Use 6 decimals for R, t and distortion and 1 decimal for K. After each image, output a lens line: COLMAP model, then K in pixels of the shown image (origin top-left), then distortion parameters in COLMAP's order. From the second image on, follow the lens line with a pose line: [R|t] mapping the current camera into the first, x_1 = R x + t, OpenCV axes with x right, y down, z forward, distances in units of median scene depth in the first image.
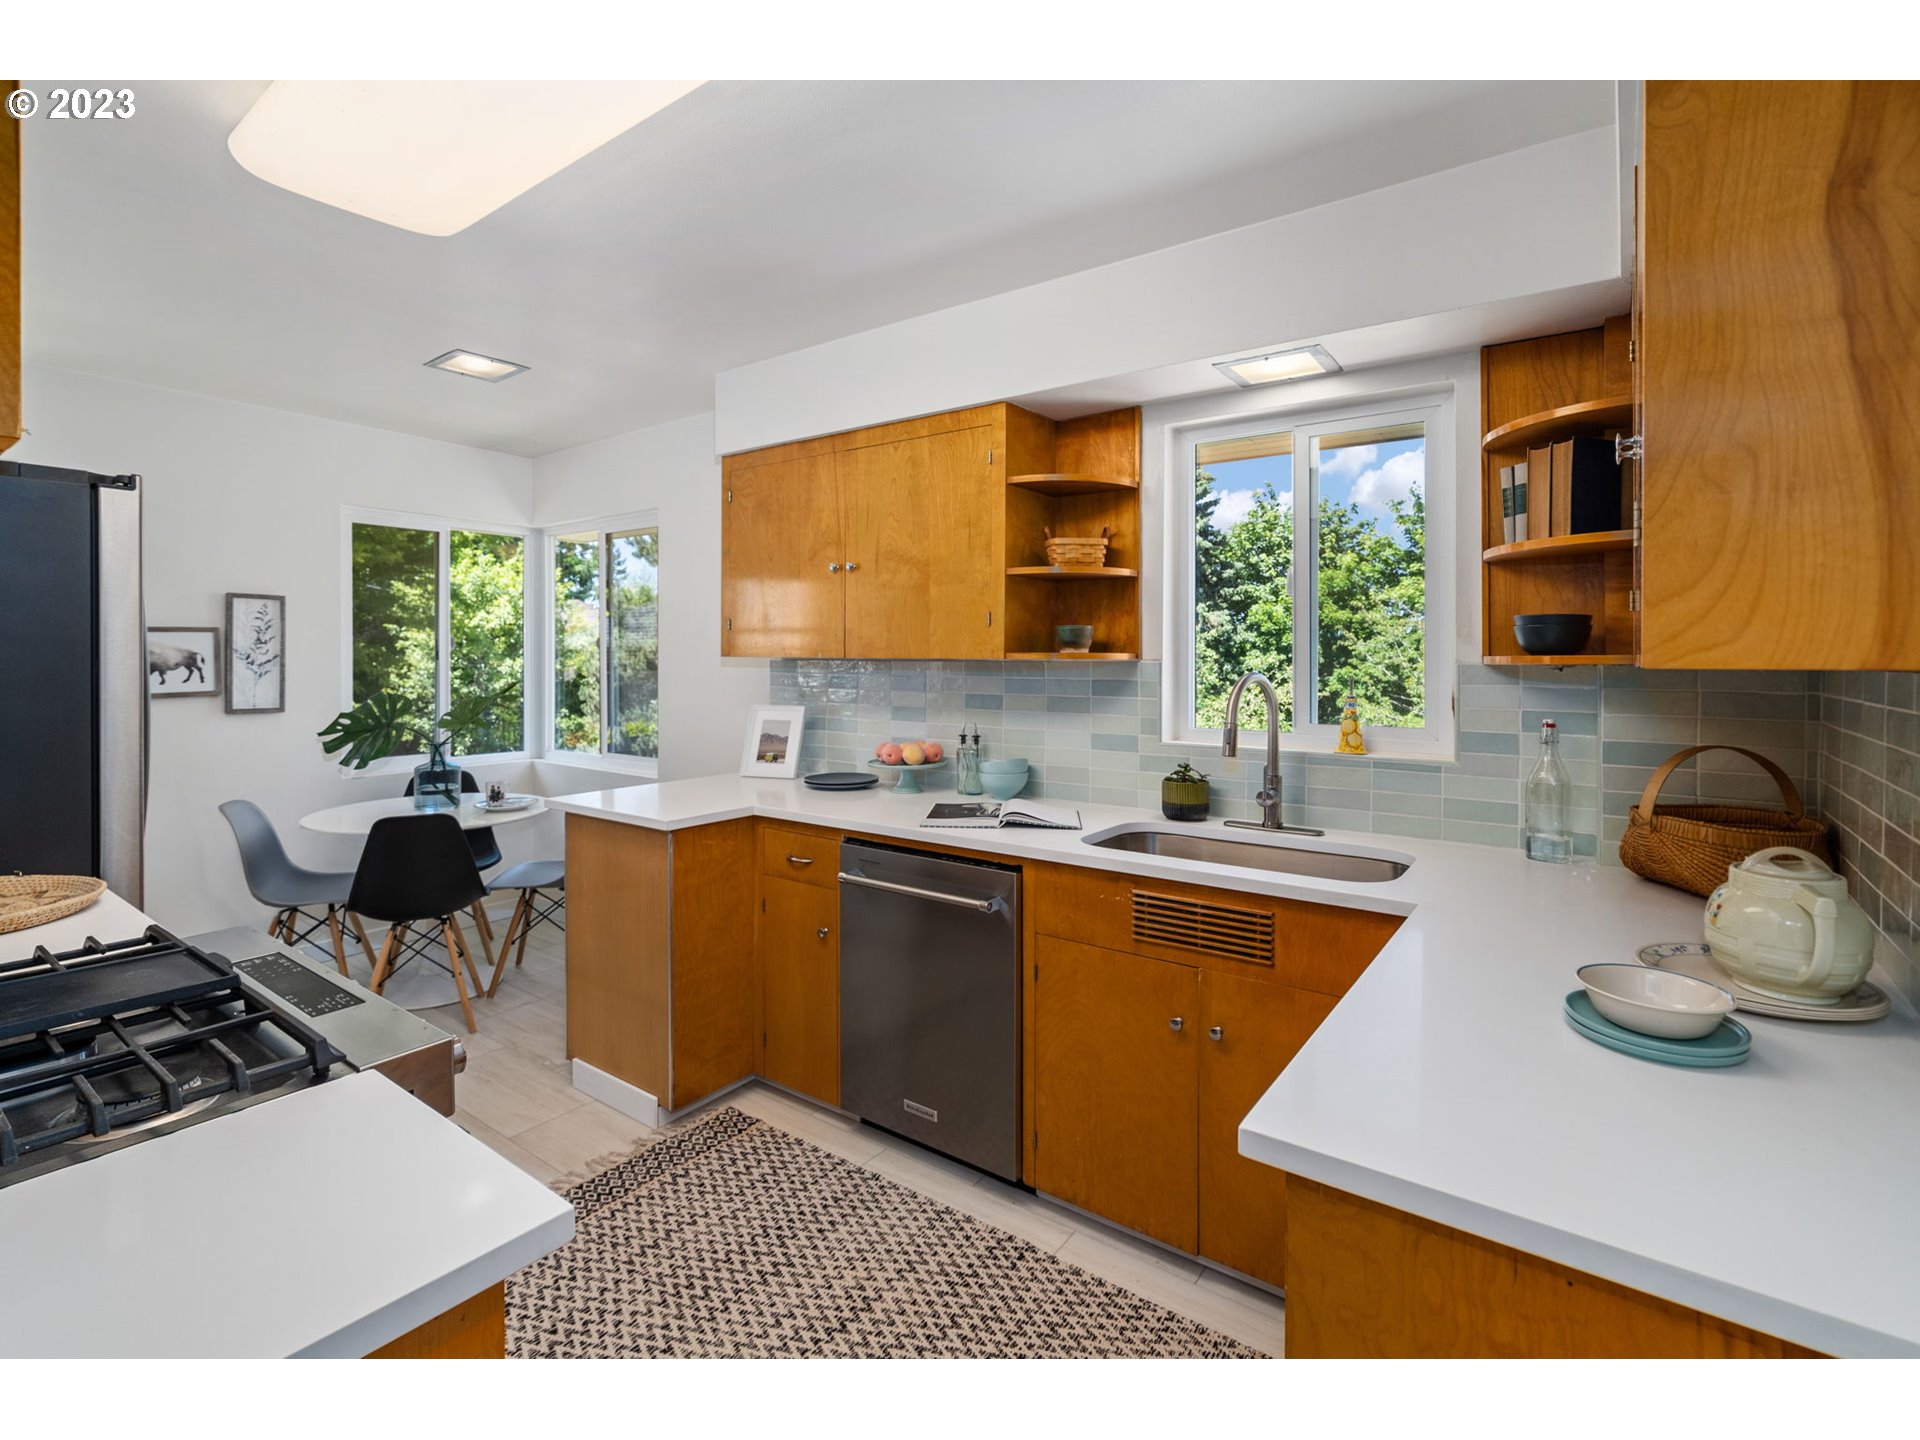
lens RADIAL K [[880.8, 0, 957.0], [0, 880.8, 681.4], [0, 0, 1]] dist [-0.020852, 0.000129]
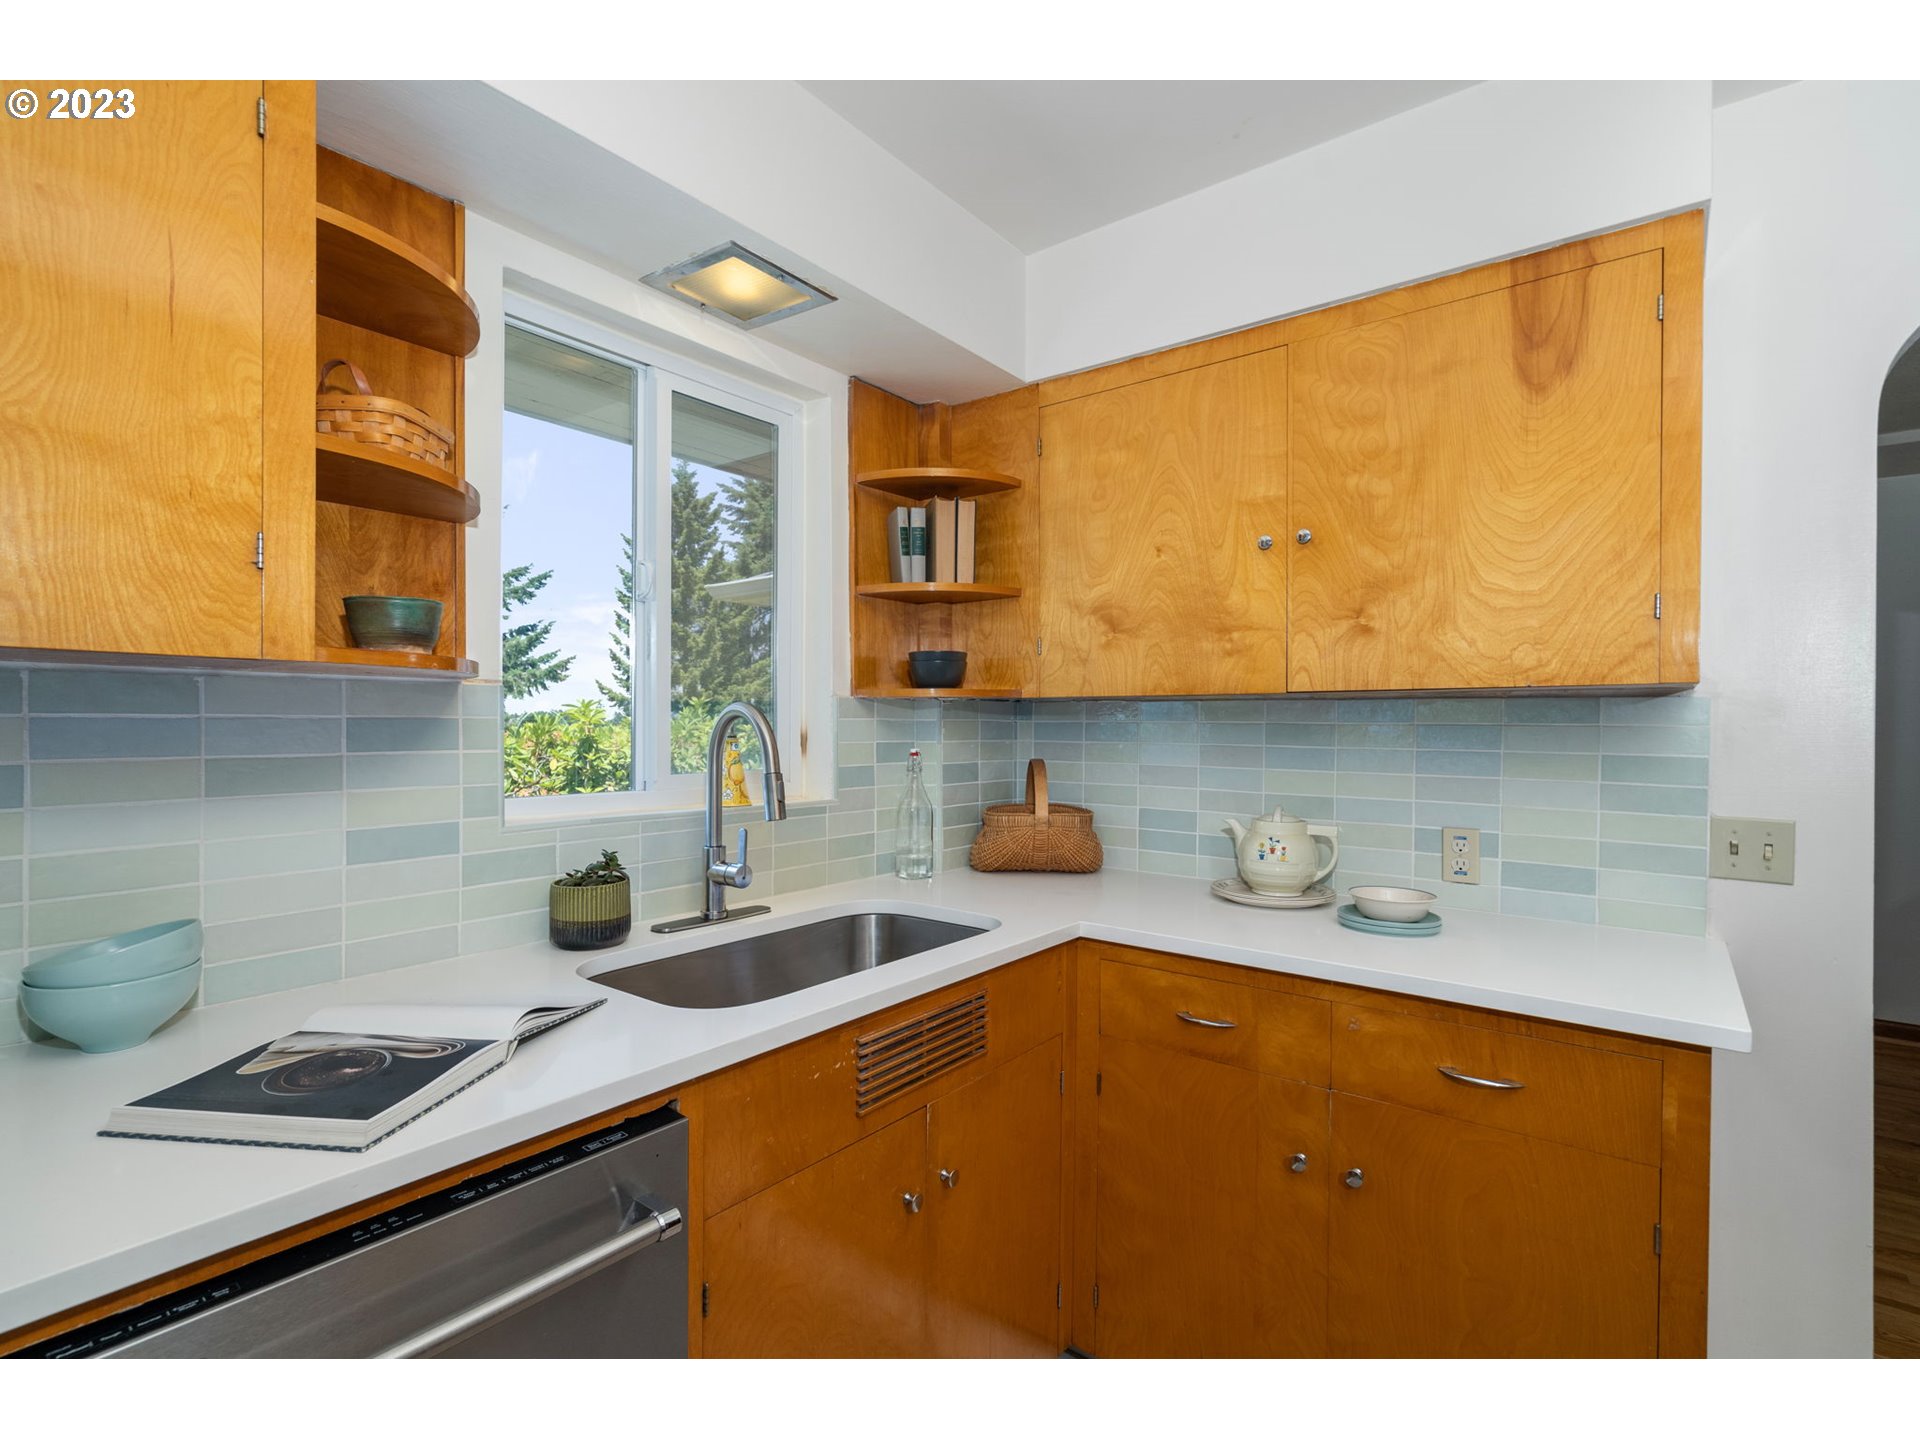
lens RADIAL K [[907.7, 0, 960.0], [0, 907.7, 720.0], [0, 0, 1]] dist [-0.000381, 0.000069]
pose [[0.024311, -0.002762, 0.999701, -0.333469], [0.020384, 0.999790, 0.002267, 0.004908], [-0.999497, 0.020323, 0.024363, 0.671937]]
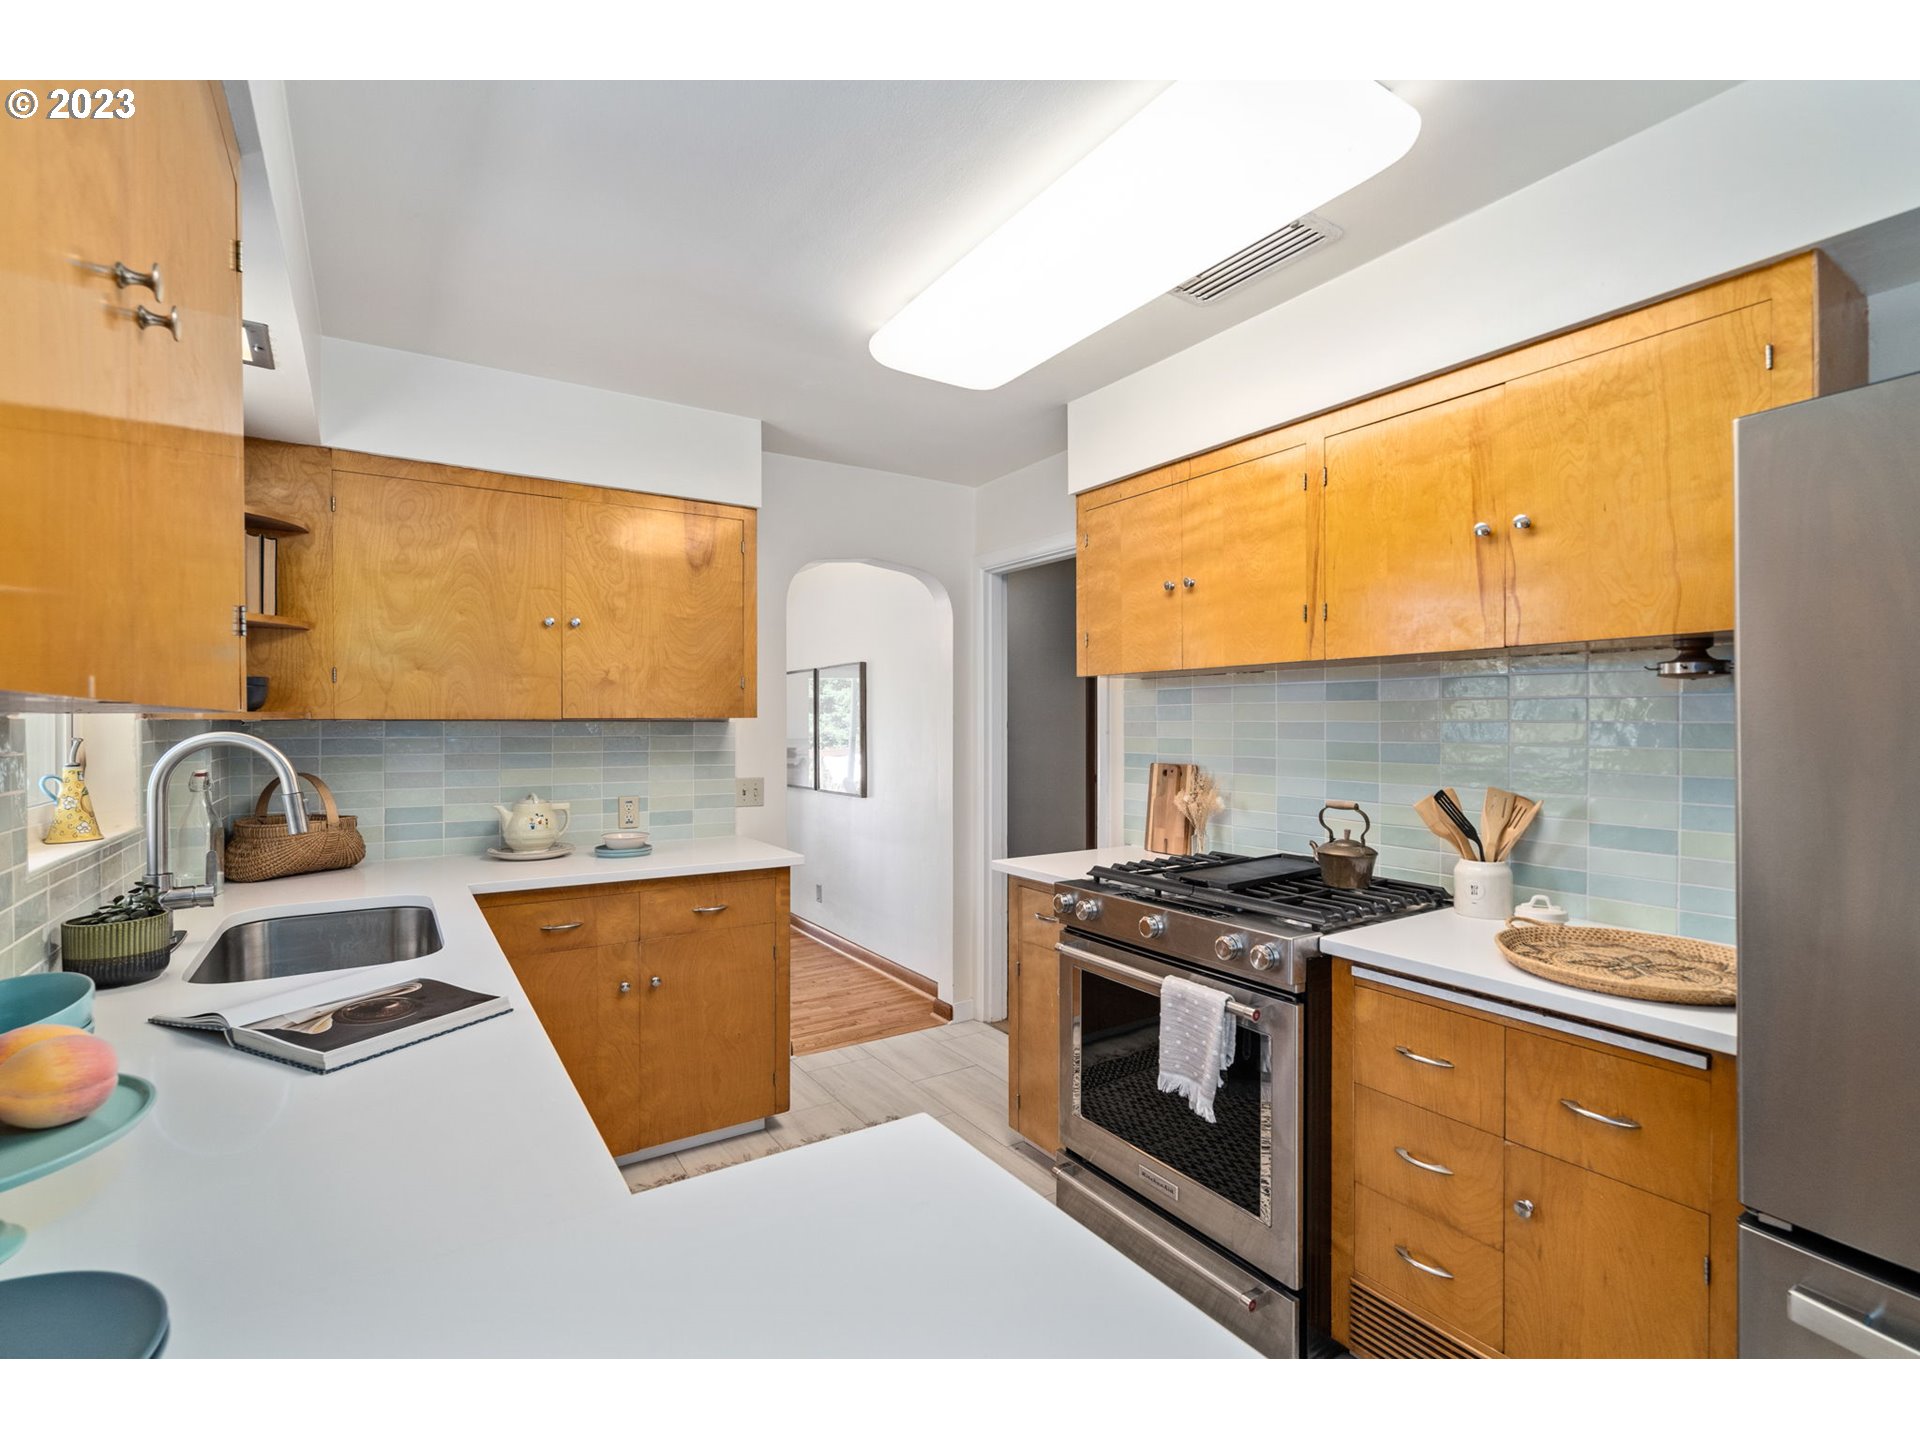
lens RADIAL K [[880.8, 0, 957.0], [0, 880.8, 681.4], [0, 0, 1]] dist [-0.020852, 0.000129]
pose [[-0.936785, 0.013198, 0.349657, -0.446536], [0.006850, 0.999789, -0.019385, -0.029824], [-0.349839, -0.015764, -0.936677, 1.246831]]
